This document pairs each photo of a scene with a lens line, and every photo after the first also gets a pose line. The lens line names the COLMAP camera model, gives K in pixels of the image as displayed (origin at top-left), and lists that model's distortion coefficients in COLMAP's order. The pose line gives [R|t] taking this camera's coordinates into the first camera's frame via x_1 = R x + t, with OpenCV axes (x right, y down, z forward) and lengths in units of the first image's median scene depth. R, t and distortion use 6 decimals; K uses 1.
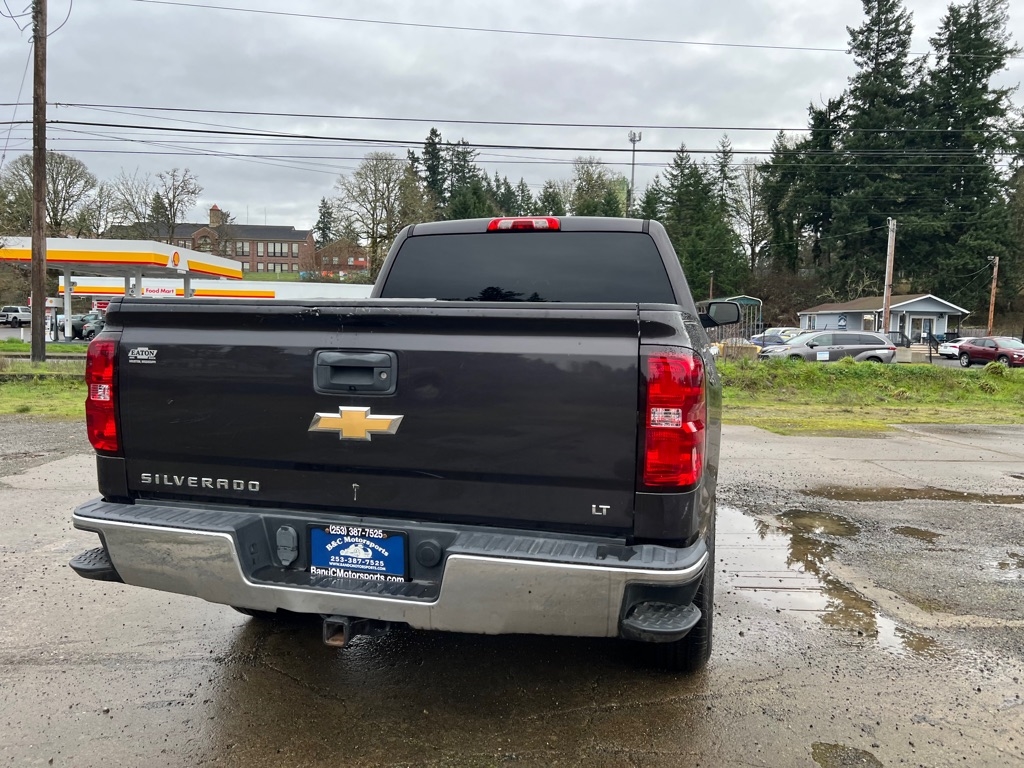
lens RADIAL K [[763.9, 0, 519.4], [0, 763.9, 374.9], [0, 0, 1]] dist [0.057886, -0.066705]
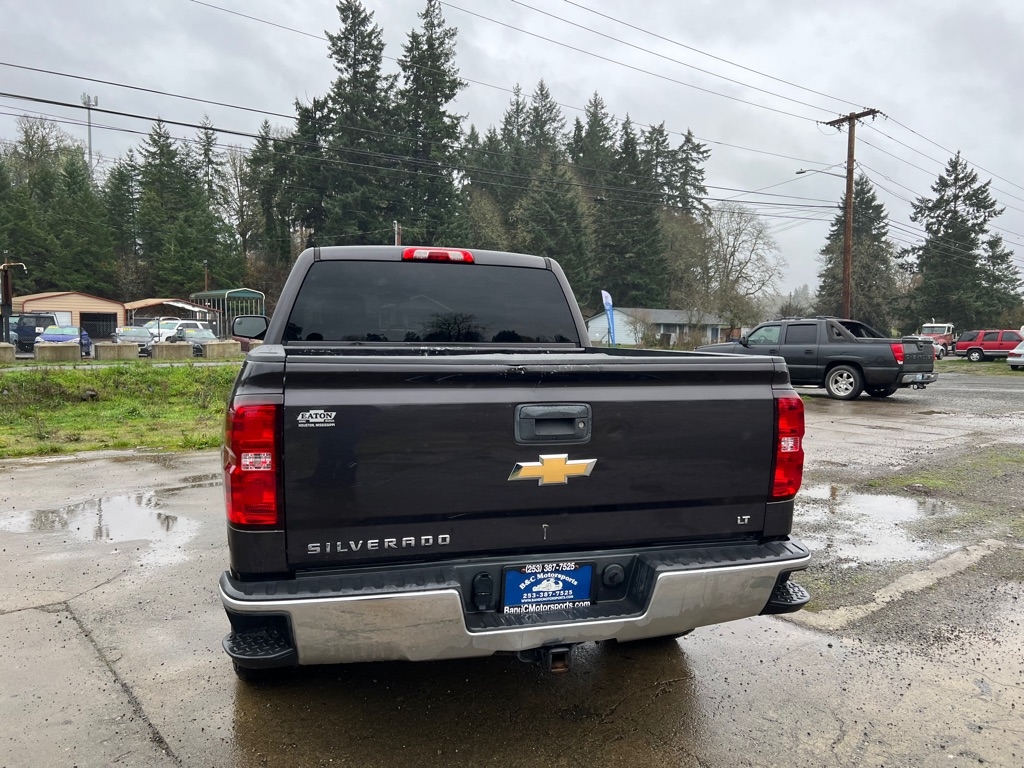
lens RADIAL K [[763.9, 0, 519.6], [0, 763.9, 402.5], [0, 0, 1]] dist [0.057886, -0.066705]
pose [[0.799666, -0.065715, 0.596839, -0.096745], [0.038612, 0.997564, 0.058102, -0.010406], [-0.599203, -0.023417, 0.800255, 0.017559]]
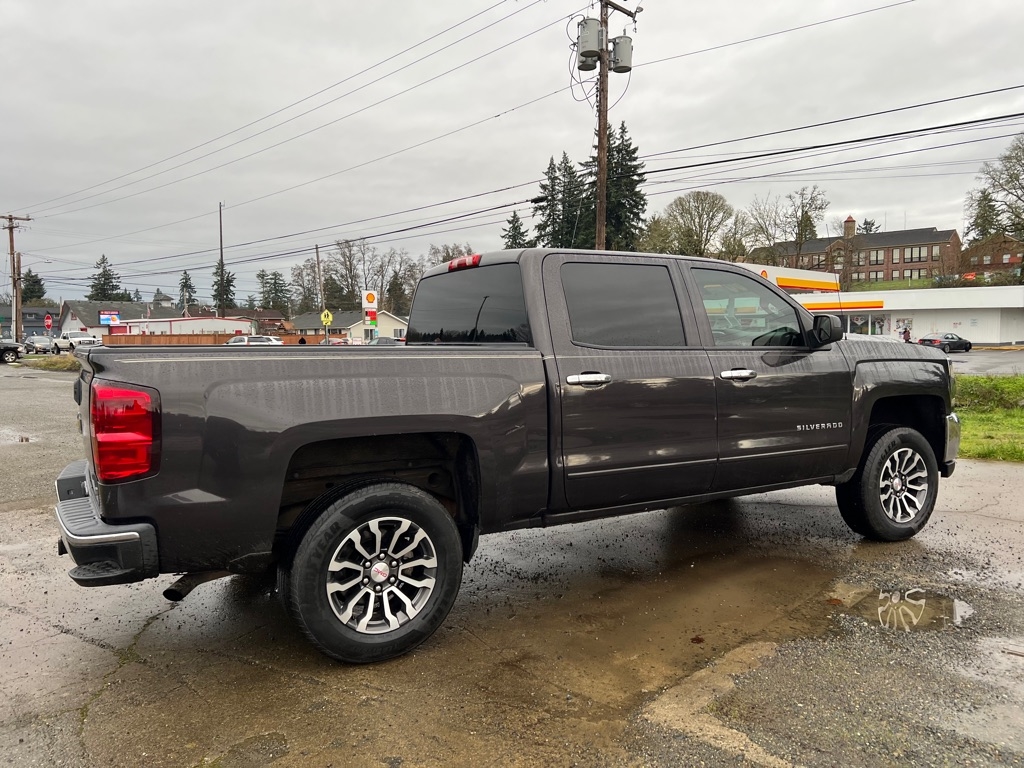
lens RADIAL K [[763.9, 0, 521.7], [0, 763.9, 377.3], [0, 0, 1]] dist [0.057886, -0.066705]
pose [[0.700420, 0.014967, -0.713574, 0.174663], [-0.023749, 0.999715, -0.002343, -0.005568], [0.713336, 0.018588, 0.700576, 0.055787]]
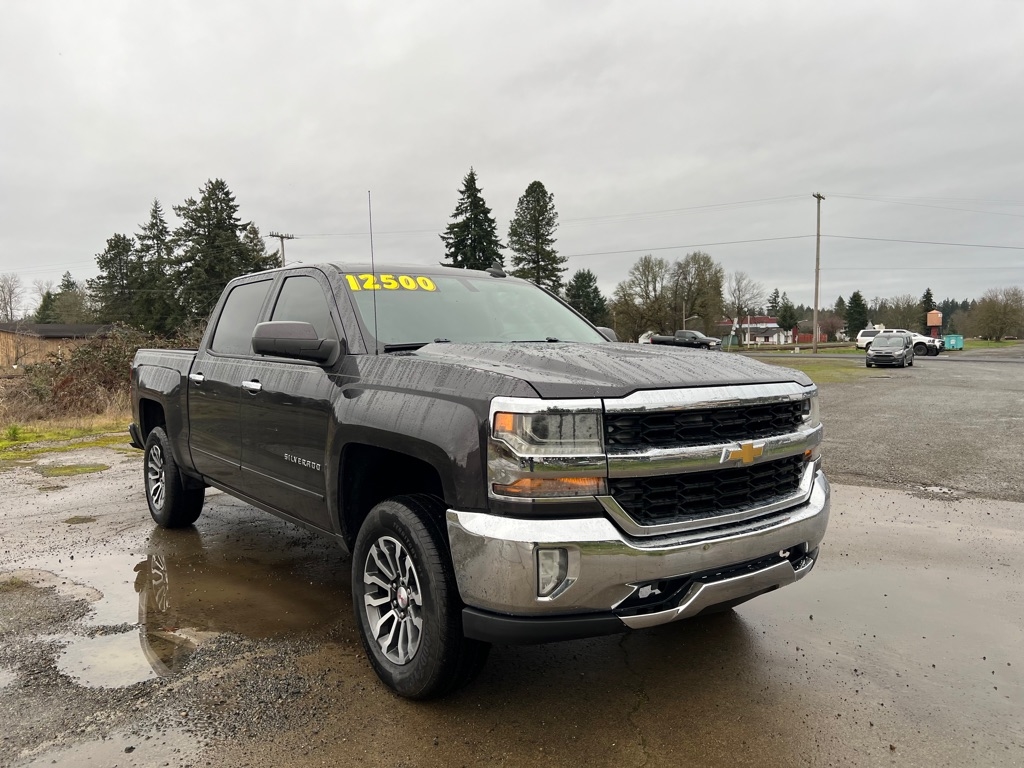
lens RADIAL K [[763.9, 0, 506.8], [0, 763.9, 390.8], [0, 0, 1]] dist [0.057886, -0.066705]
pose [[-0.620602, 0.032946, -0.783434, 0.184956], [-0.055940, 0.994711, 0.086145, -0.028954], [0.782128, 0.097287, -0.615476, 0.436303]]
